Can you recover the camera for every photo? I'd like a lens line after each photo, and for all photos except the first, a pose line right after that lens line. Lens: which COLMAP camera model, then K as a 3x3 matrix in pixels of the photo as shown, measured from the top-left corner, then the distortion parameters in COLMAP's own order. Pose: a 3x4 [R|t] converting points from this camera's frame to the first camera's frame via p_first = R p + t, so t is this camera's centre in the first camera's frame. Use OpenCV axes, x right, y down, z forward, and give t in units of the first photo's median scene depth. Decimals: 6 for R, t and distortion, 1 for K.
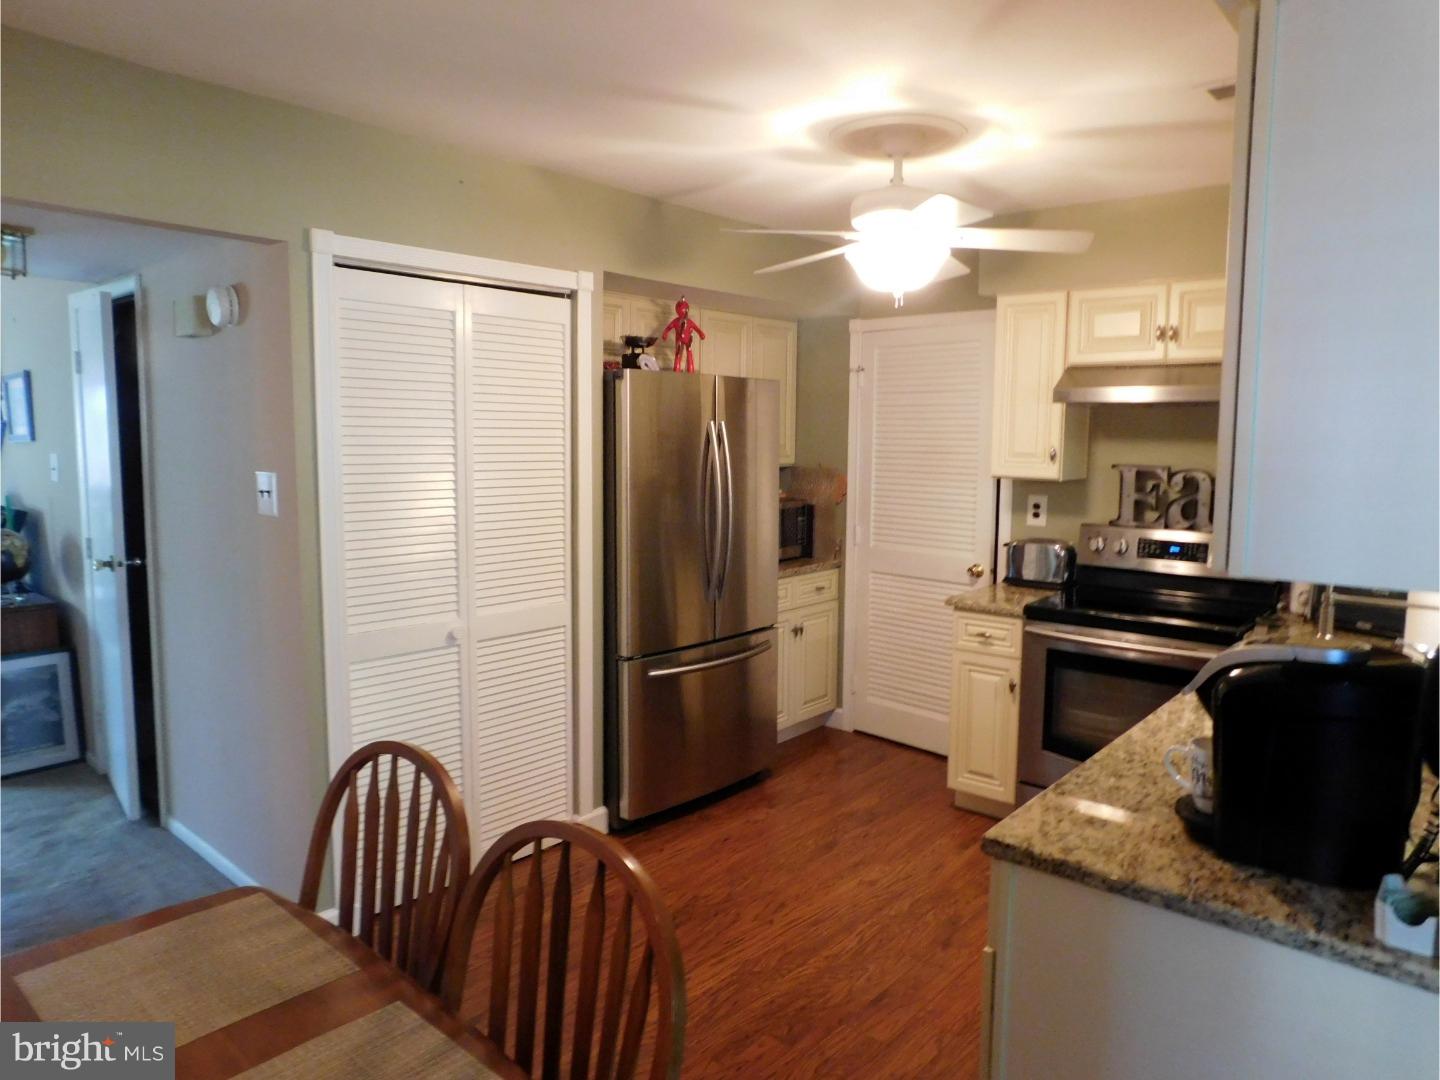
lens RADIAL K [[958.1, 0, 720.0], [0, 958.1, 540.0], [0, 0, 1]] dist [-0.075629, 0.057165]
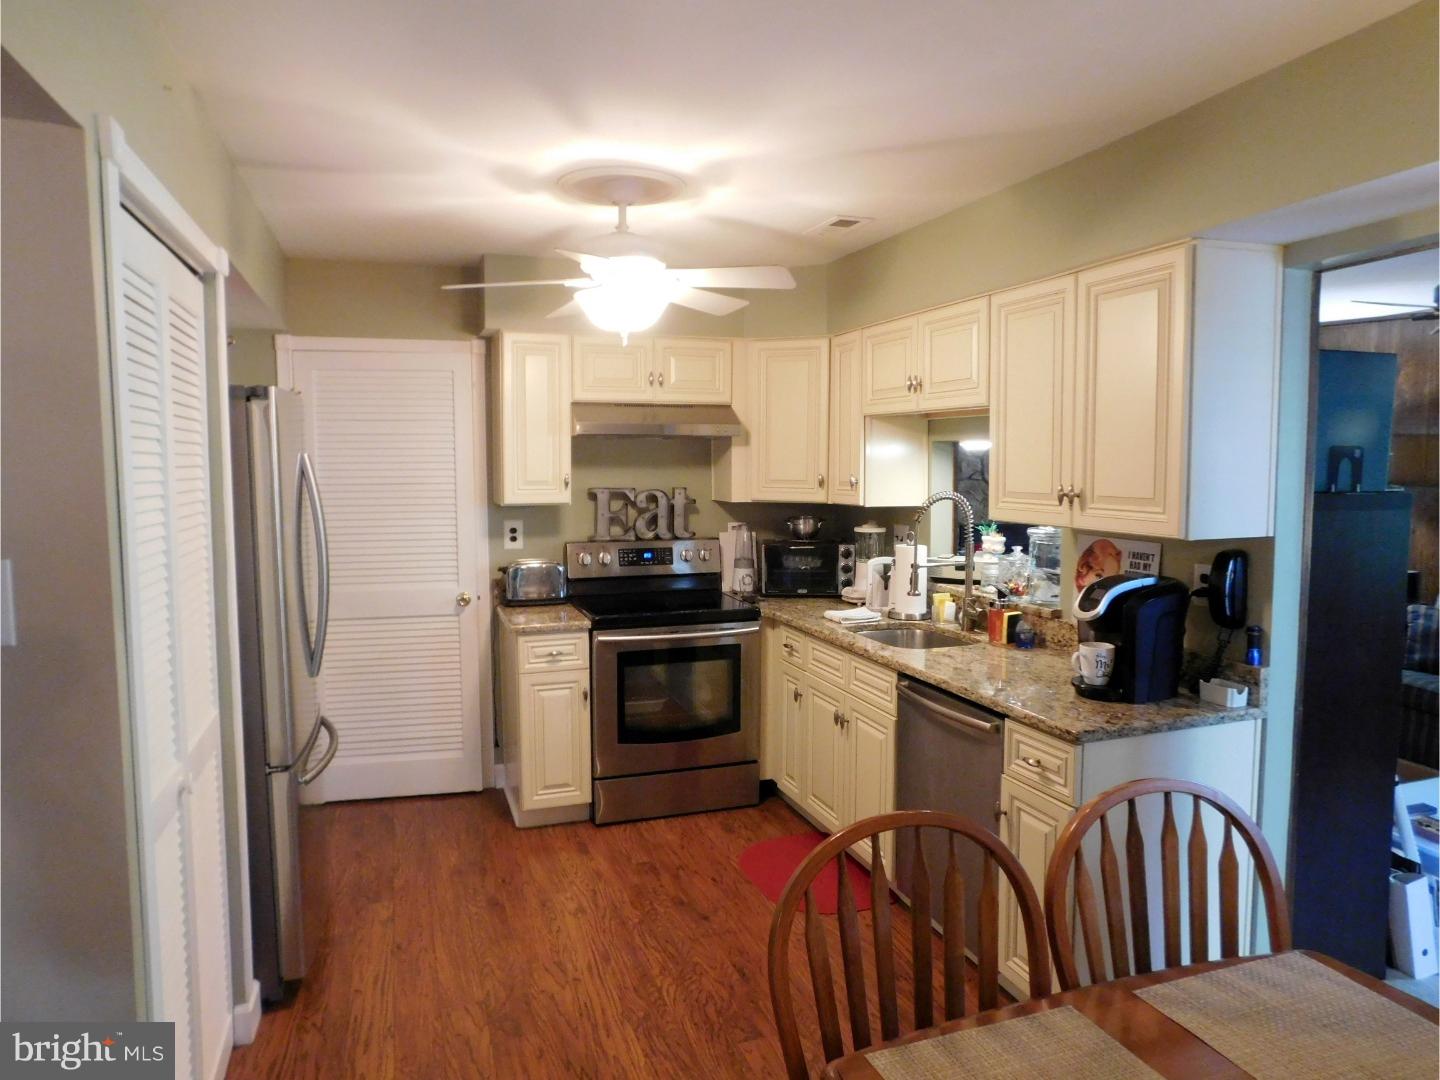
lens RADIAL K [[958.1, 0, 720.0], [0, 958.1, 540.0], [0, 0, 1]] dist [-0.075629, 0.057165]
pose [[0.492527, -0.082855, 0.866344, -0.546763], [0.104624, 0.993875, 0.035572, -0.044611], [-0.863986, 0.073120, 0.498179, 0.308076]]
